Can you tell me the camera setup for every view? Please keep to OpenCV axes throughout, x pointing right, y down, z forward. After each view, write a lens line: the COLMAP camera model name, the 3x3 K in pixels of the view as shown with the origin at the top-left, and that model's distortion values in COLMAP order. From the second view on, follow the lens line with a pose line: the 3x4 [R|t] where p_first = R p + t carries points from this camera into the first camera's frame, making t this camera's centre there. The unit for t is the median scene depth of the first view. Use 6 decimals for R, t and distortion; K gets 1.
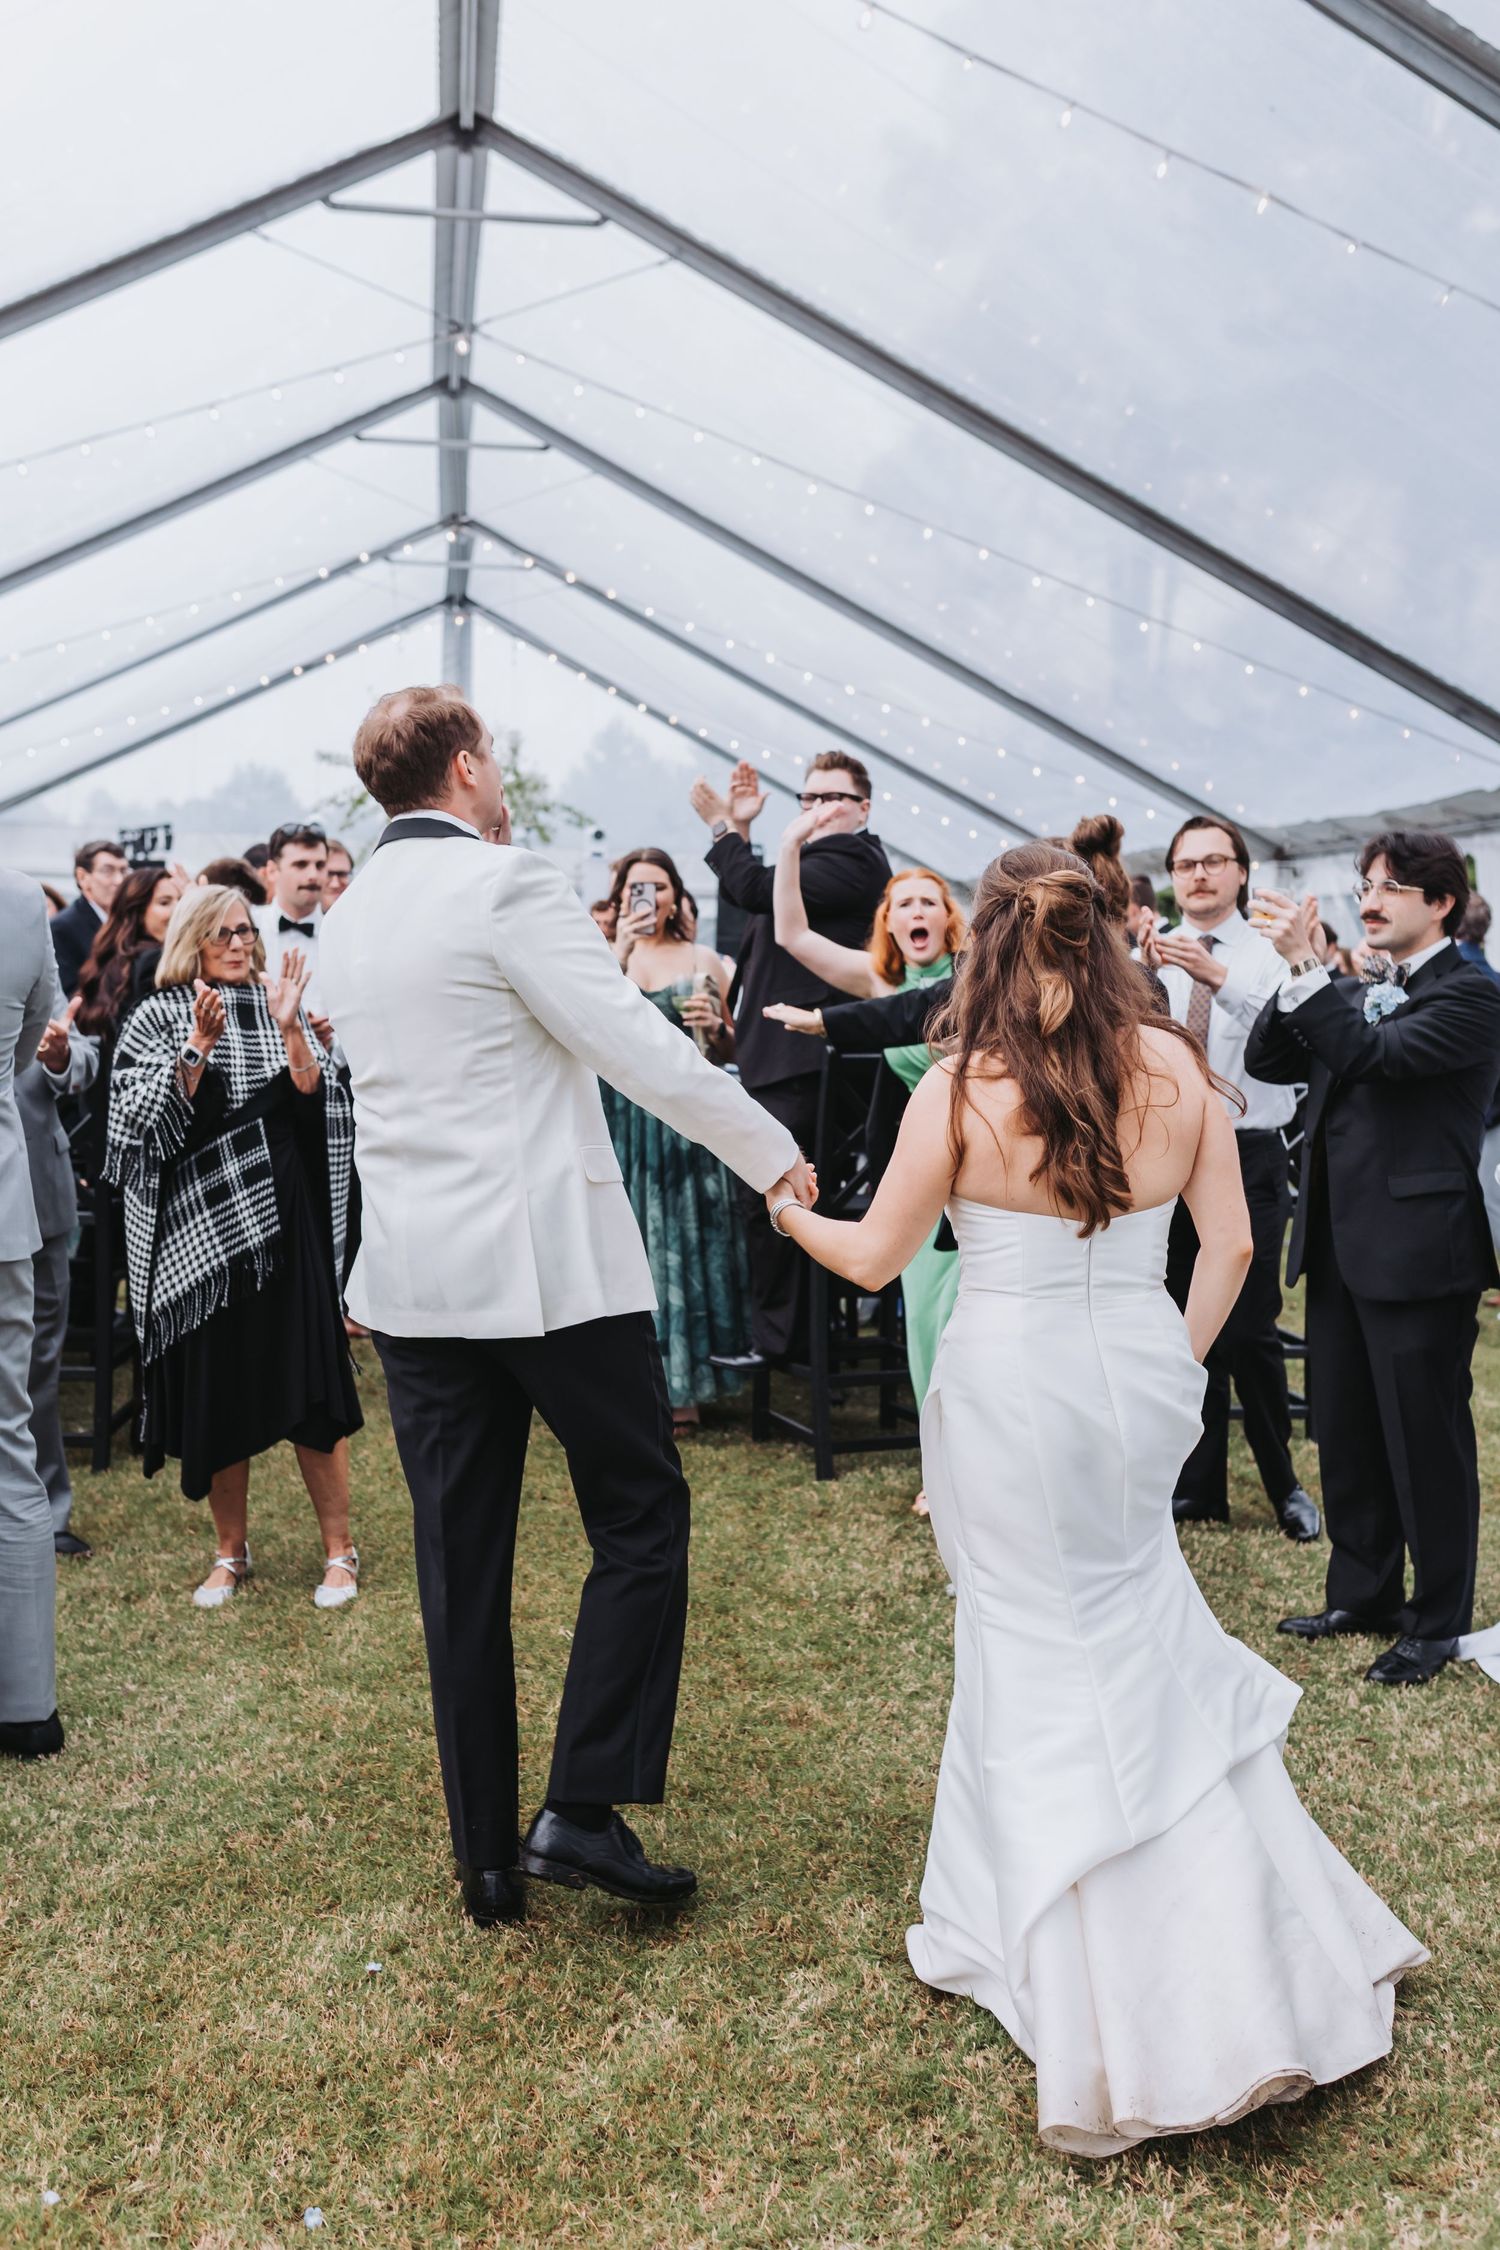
lens RADIAL K [[2081.8, 0, 750.0], [0, 2081.8, 1125.0], [0, 0, 1]] dist [-0.002226, -0.002525]
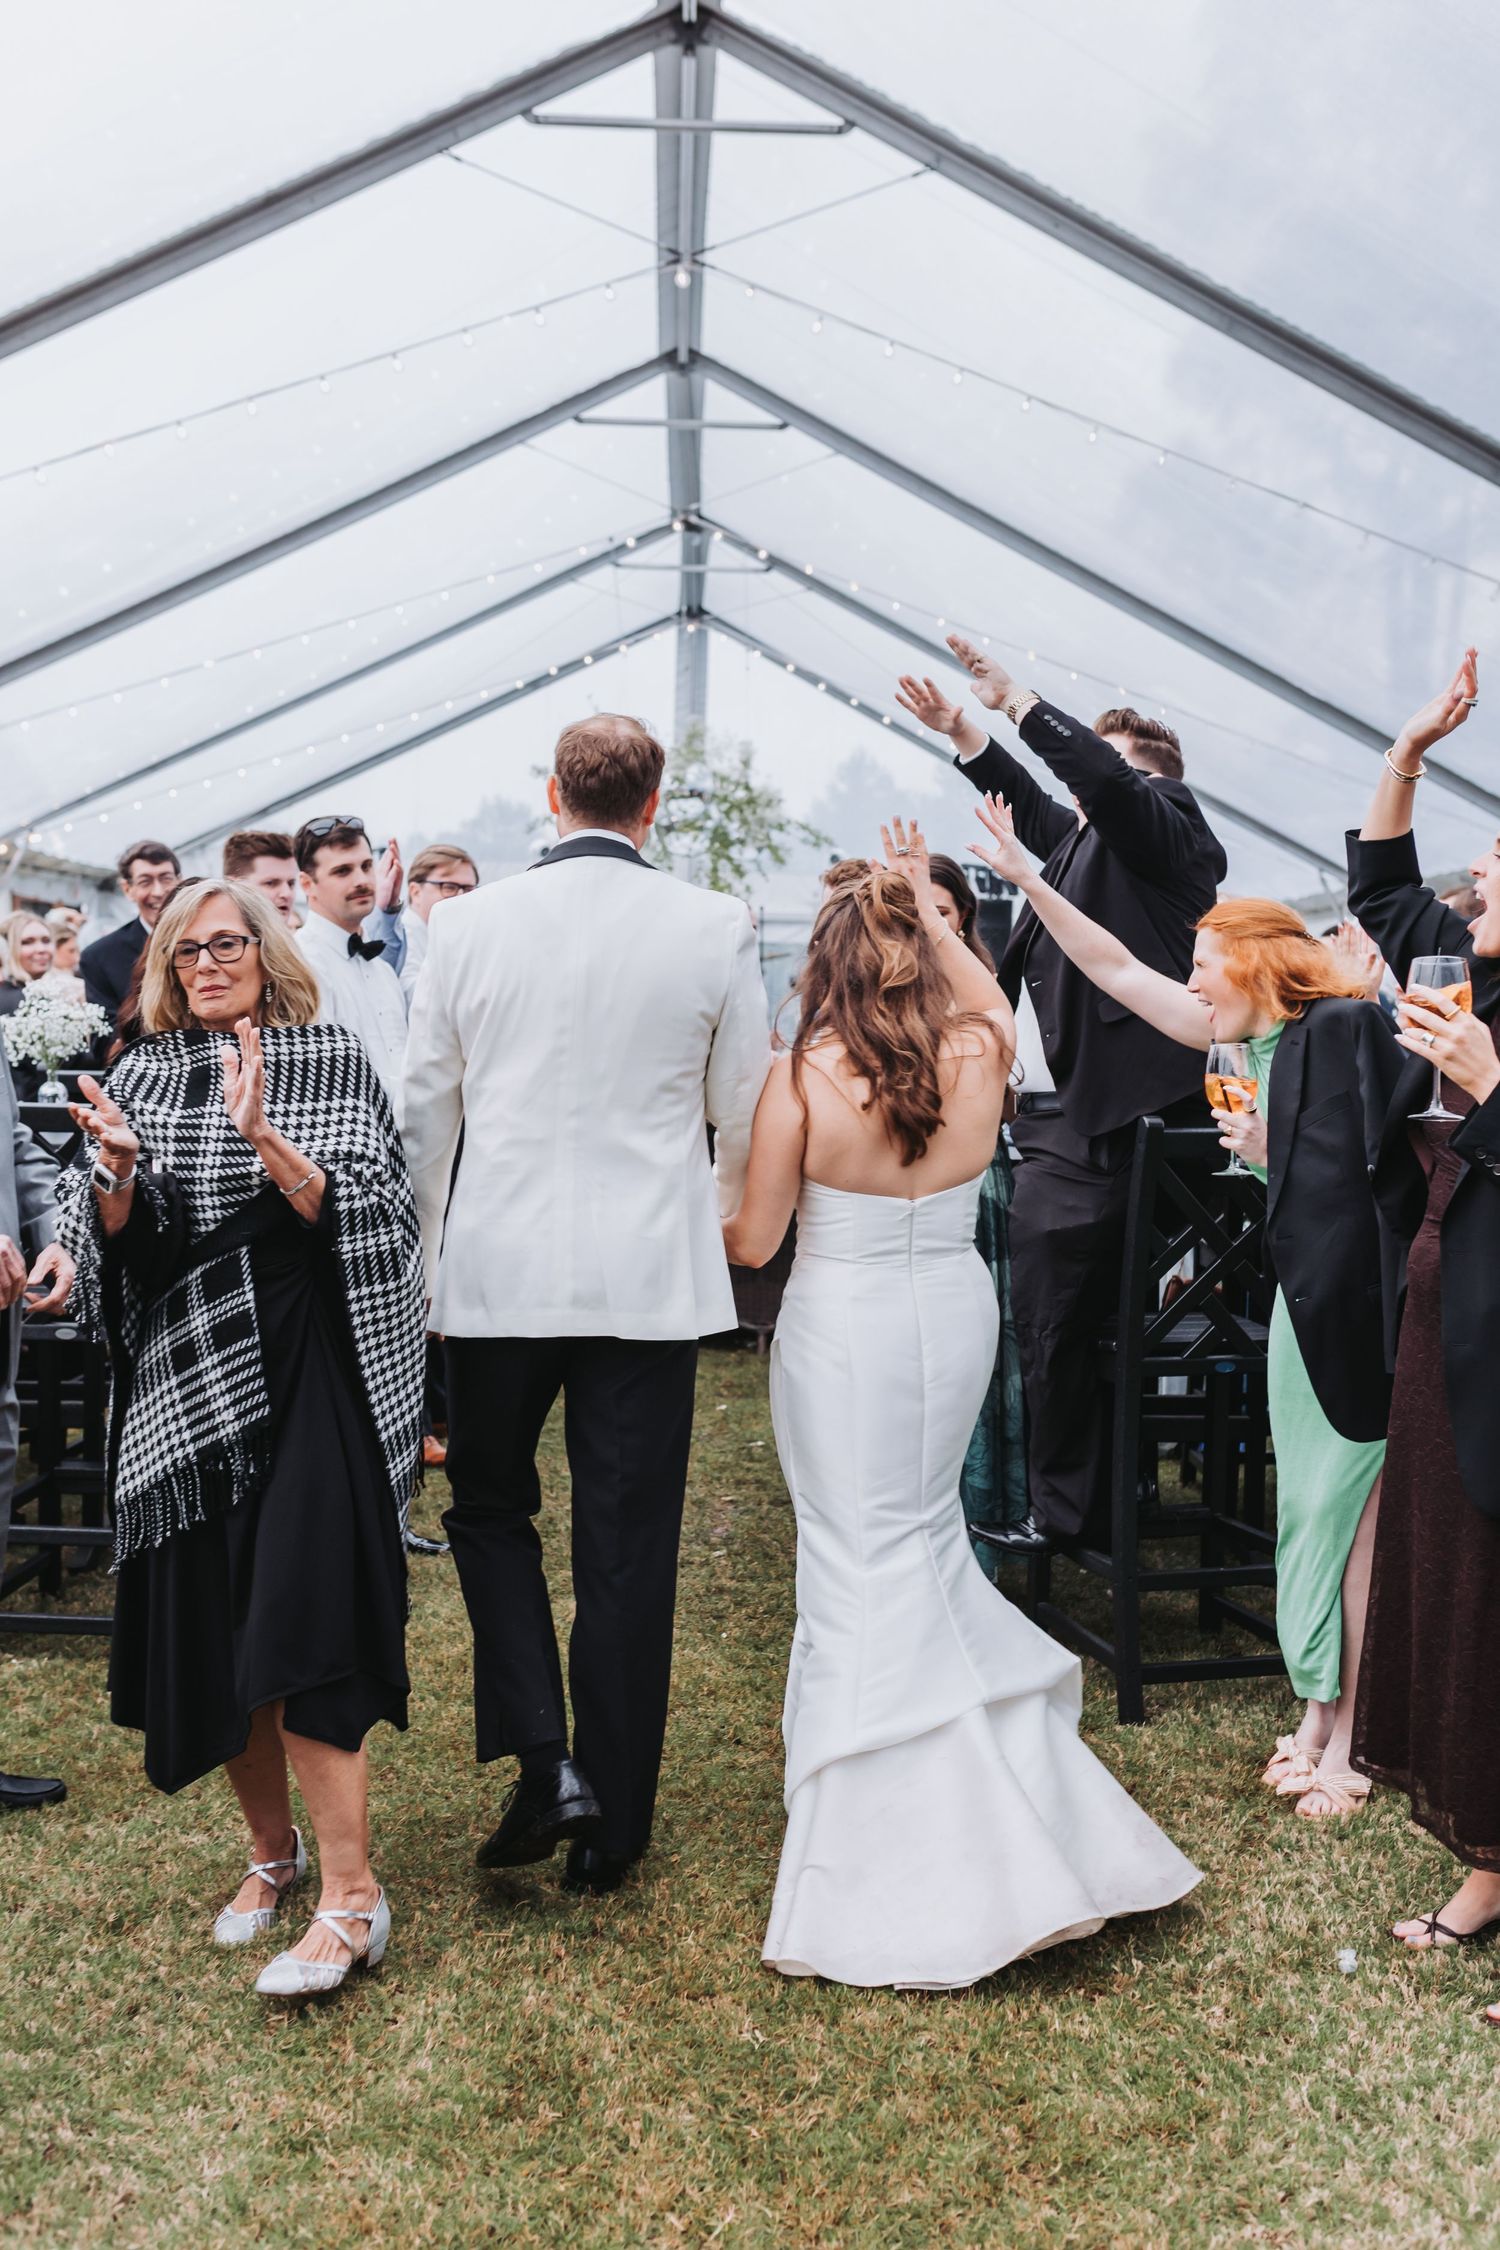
lens RADIAL K [[2104.2, 0, 750.0], [0, 2104.2, 1125.0], [0, 0, 1]] dist [-0.003065, 0.016923]
pose [[0.993377, 0.010675, -0.114407, -0.013252], [-0.012559, 0.999797, -0.015758, -0.020995], [0.114215, 0.017091, 0.993309, 0.260229]]
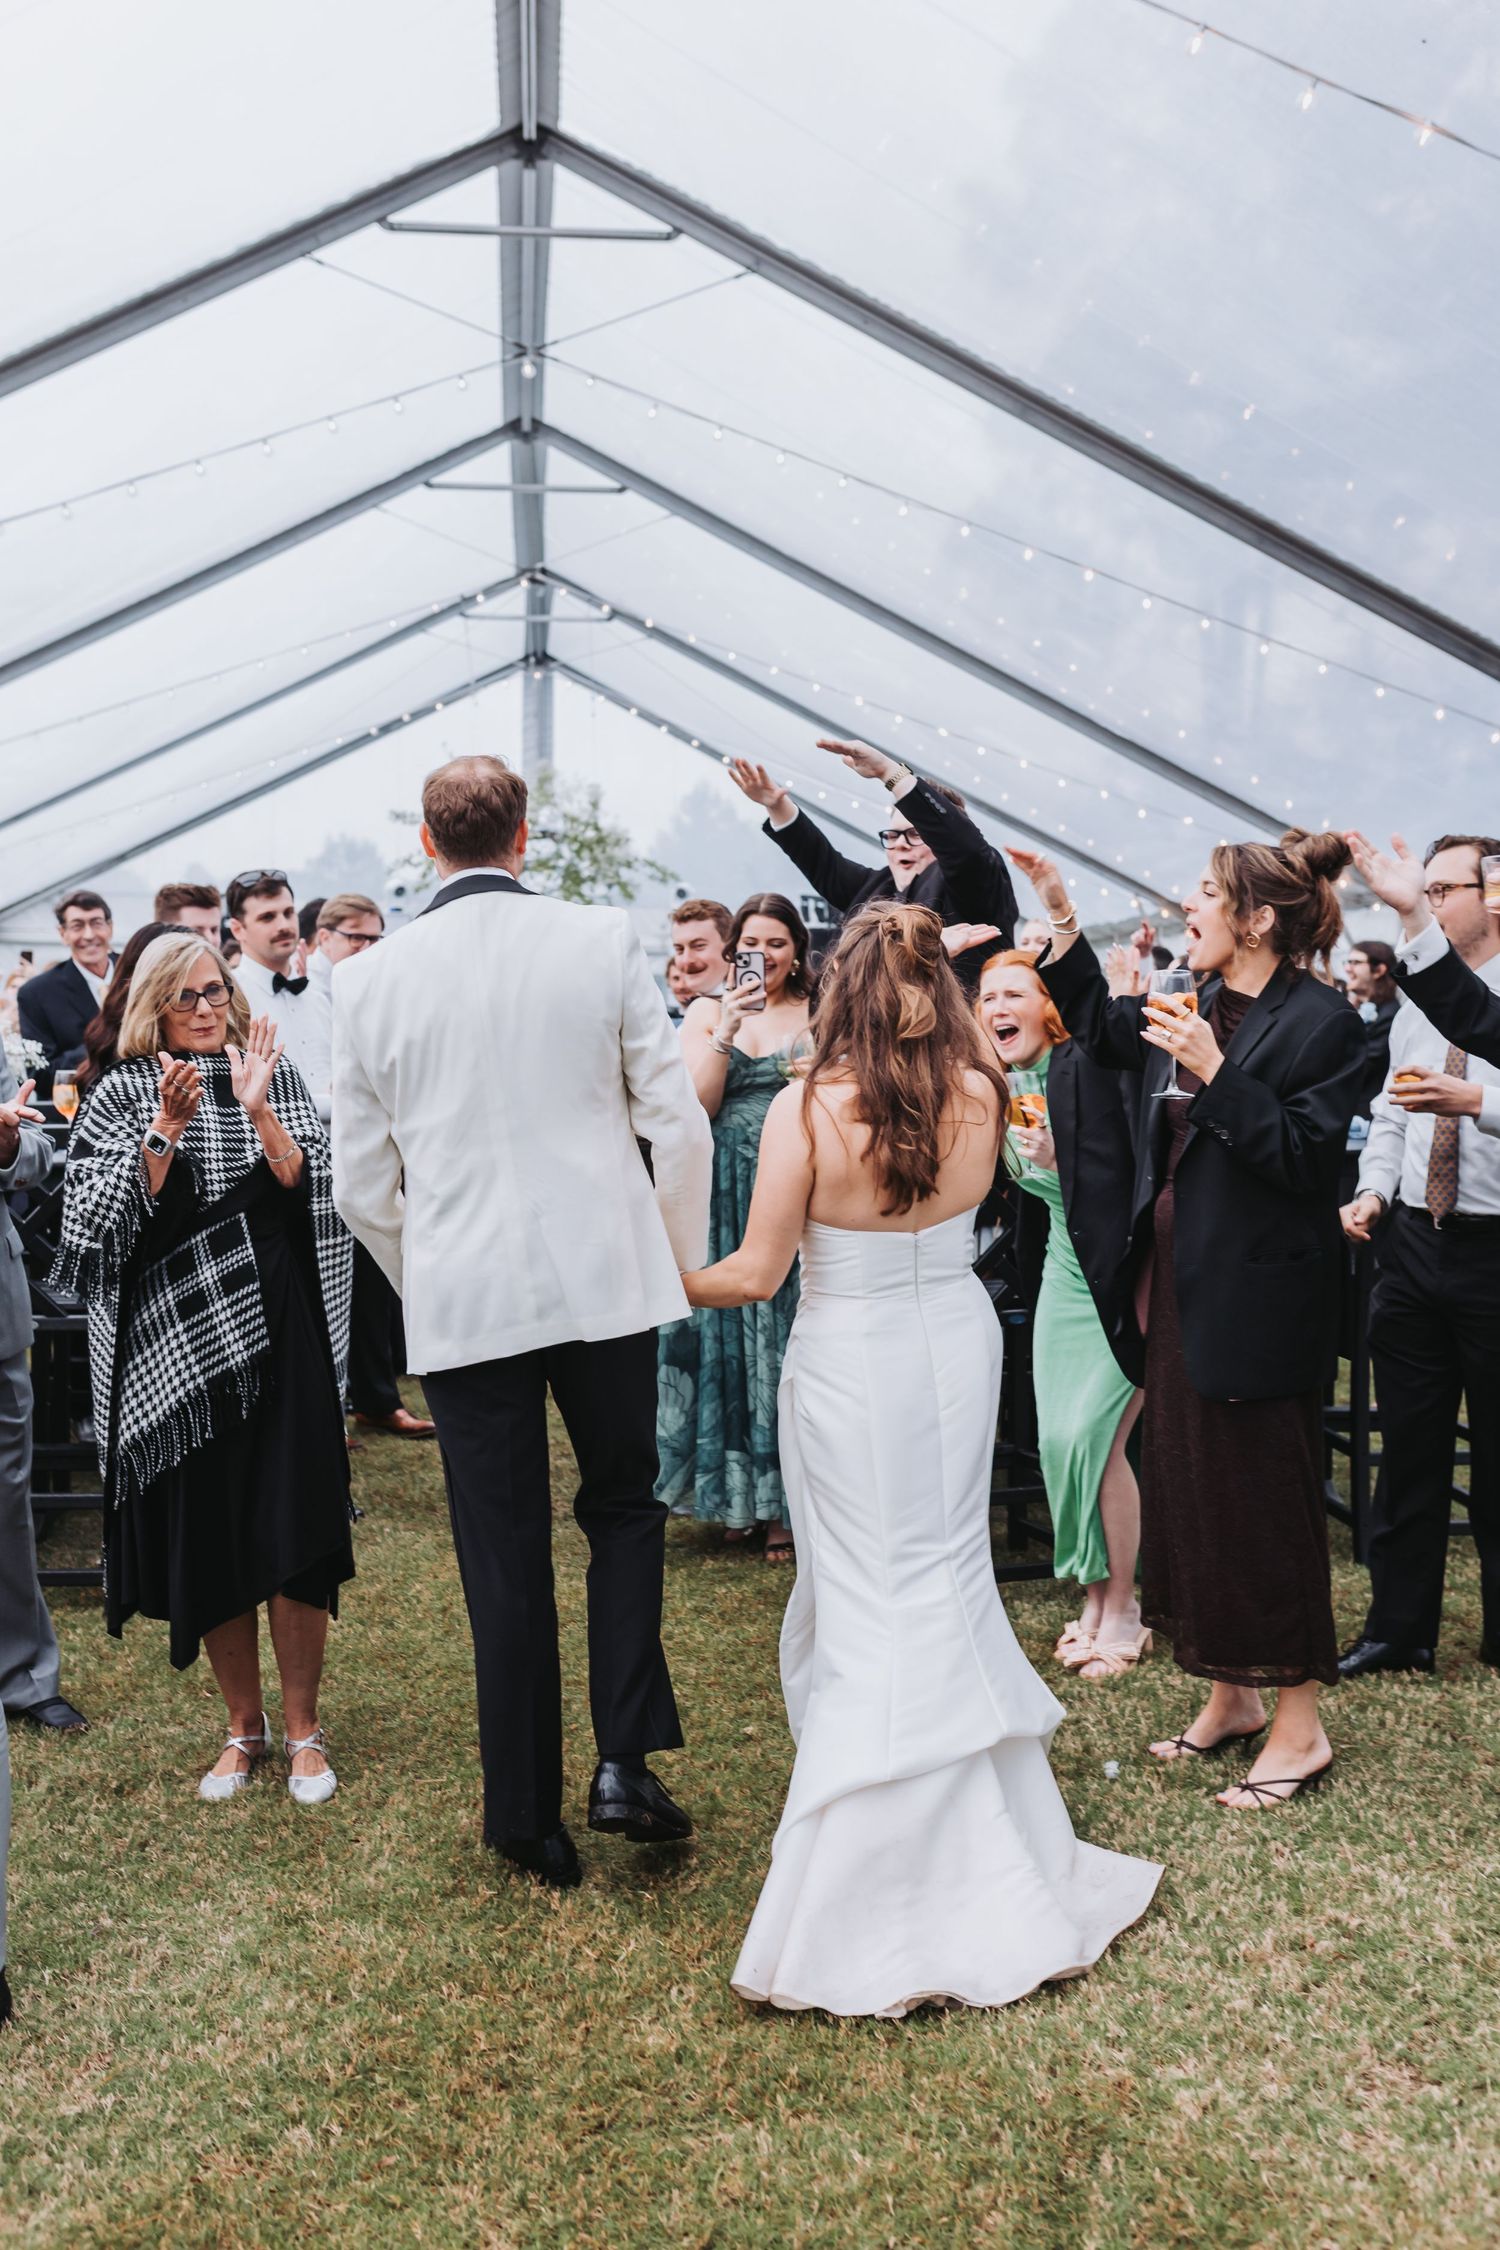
lens RADIAL K [[2081.8, 0, 750.0], [0, 2081.8, 1125.0], [0, 0, 1]] dist [-0.002226, -0.002525]
pose [[0.998895, -0.016662, -0.043934, -0.004579], [0.015403, 0.999465, -0.028840, -0.008516], [0.044391, 0.028131, 0.998618, 0.133391]]
